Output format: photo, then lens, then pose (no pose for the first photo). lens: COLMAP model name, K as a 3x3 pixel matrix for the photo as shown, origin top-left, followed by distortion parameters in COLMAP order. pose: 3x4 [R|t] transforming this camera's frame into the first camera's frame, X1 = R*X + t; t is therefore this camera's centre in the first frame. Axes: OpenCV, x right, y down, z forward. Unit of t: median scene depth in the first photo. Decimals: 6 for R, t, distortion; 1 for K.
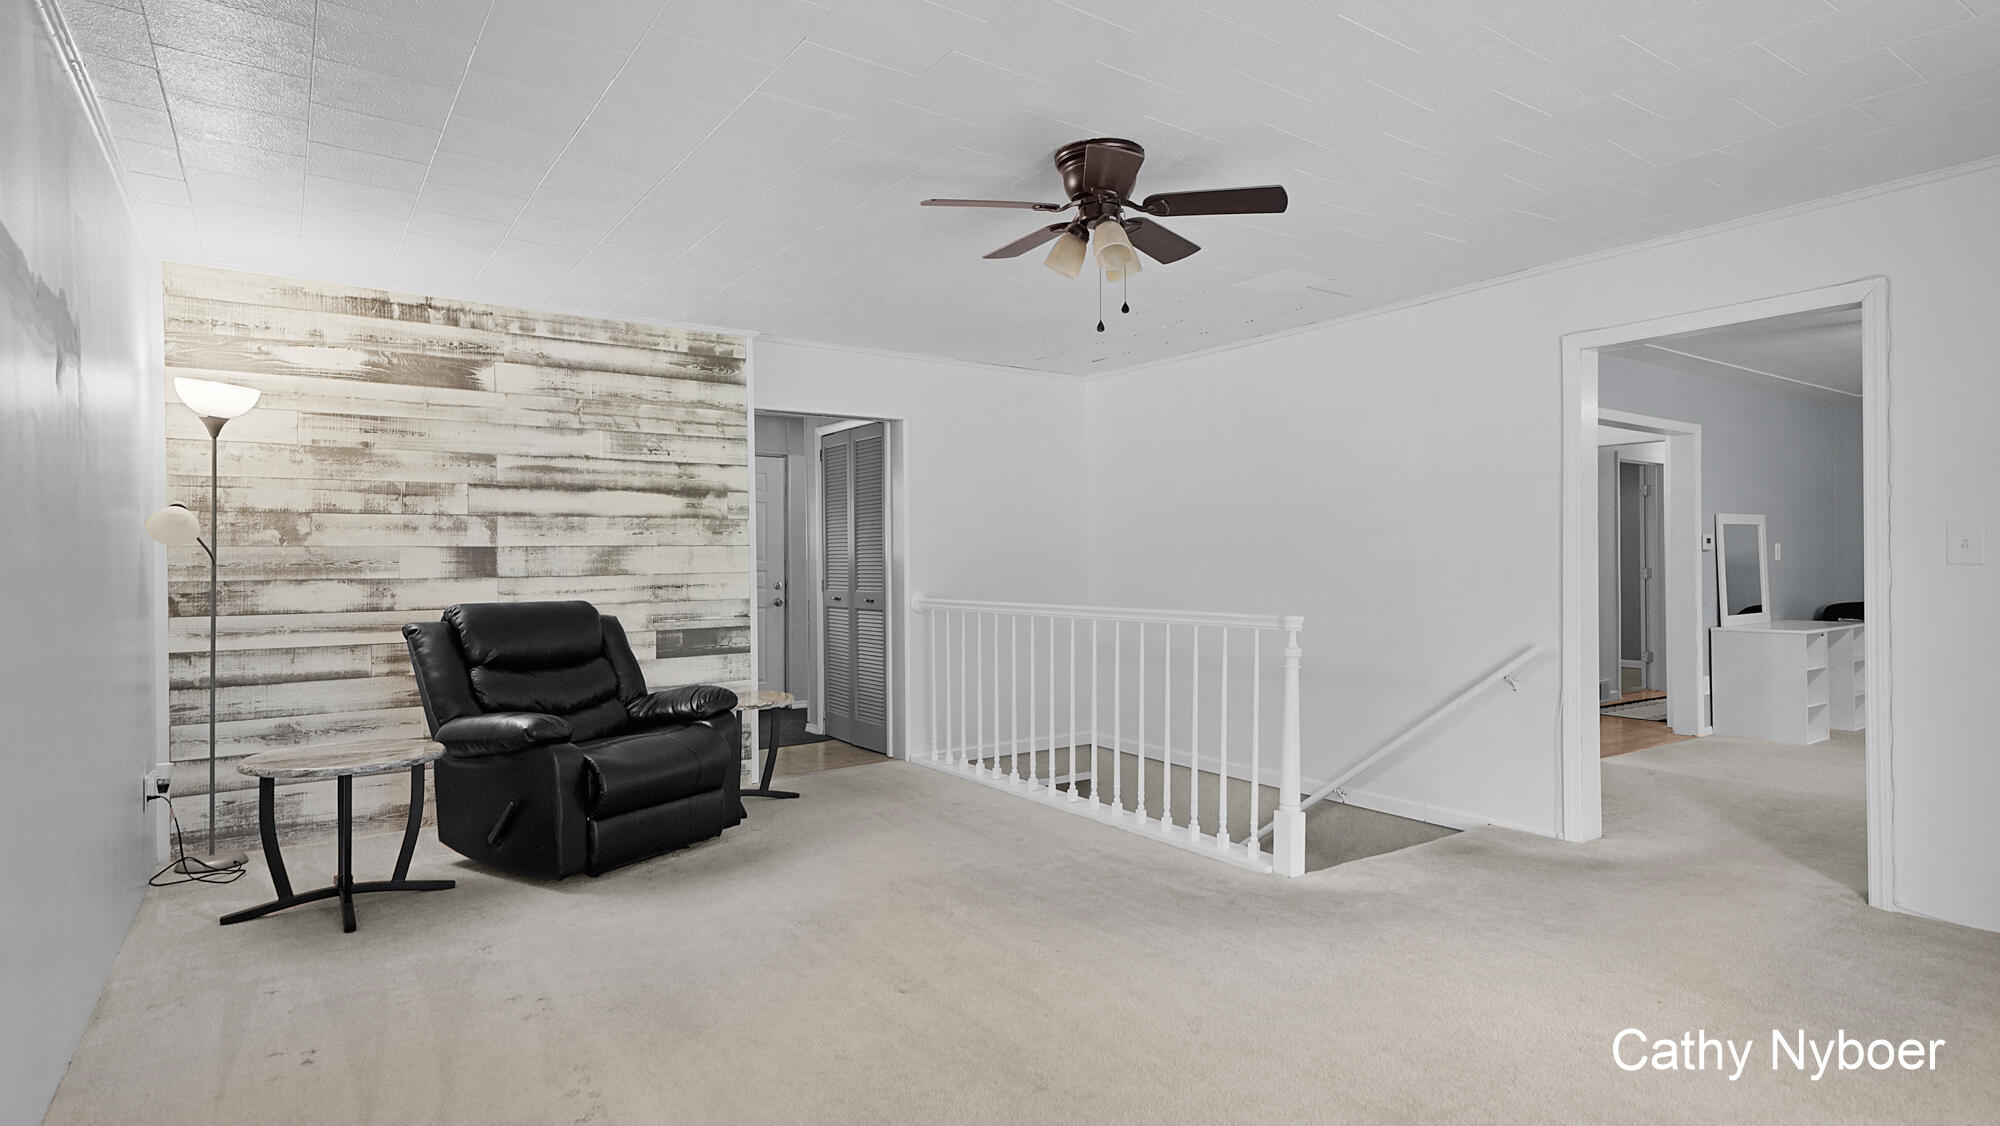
lens RADIAL K [[1026.2, 0, 1005.0], [0, 1026.2, 565.0], [0, 0, 1]] dist [-0.001380, -0.000075]
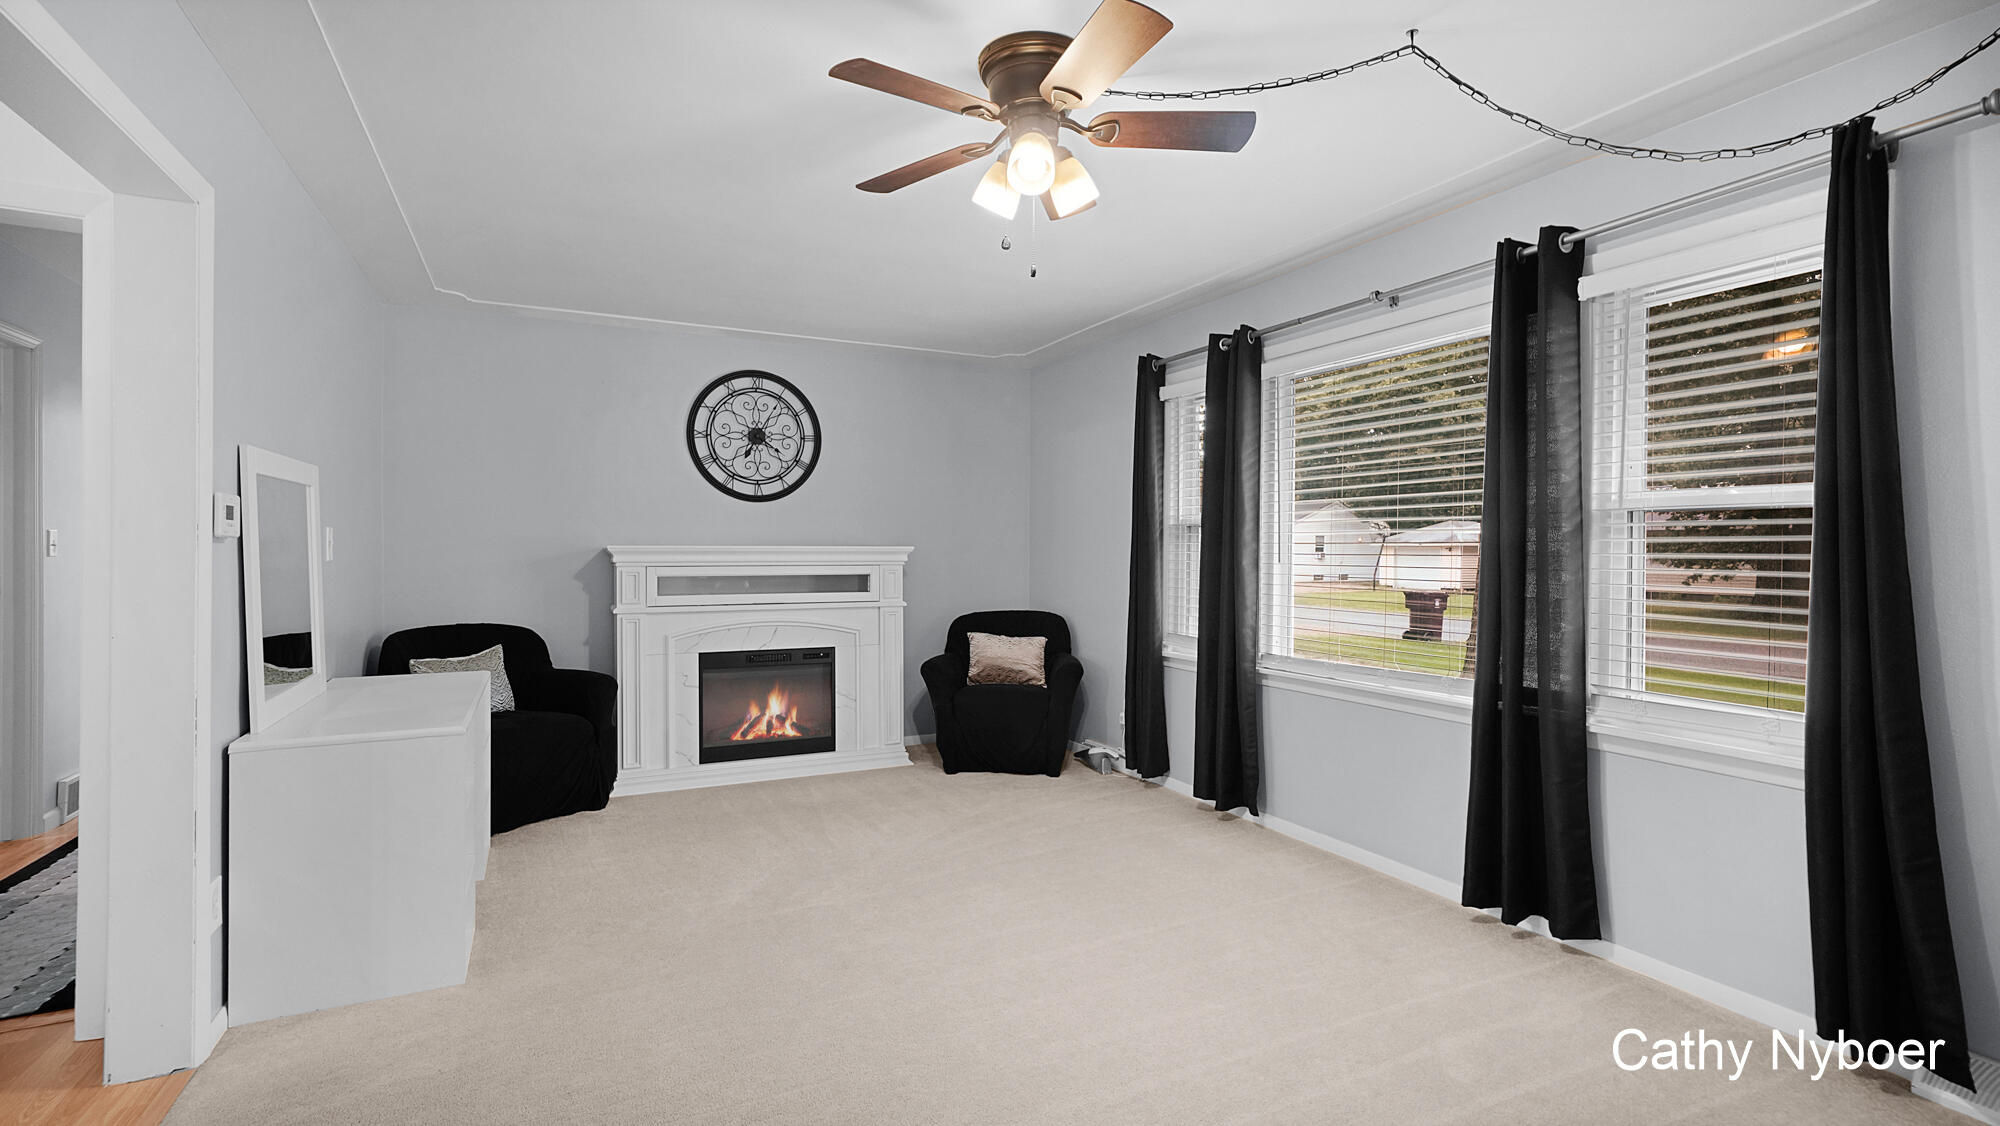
lens RADIAL K [[892.6, 0, 1002.9], [0, 892.6, 550.7], [0, 0, 1]] dist [0.001579, 0.000175]
pose [[0.164988, 0.008290, 0.986261, 0.404955], [-0.016368, 0.999850, -0.005666, -0.012334], [-0.986160, -0.015209, 0.165099, 0.656402]]
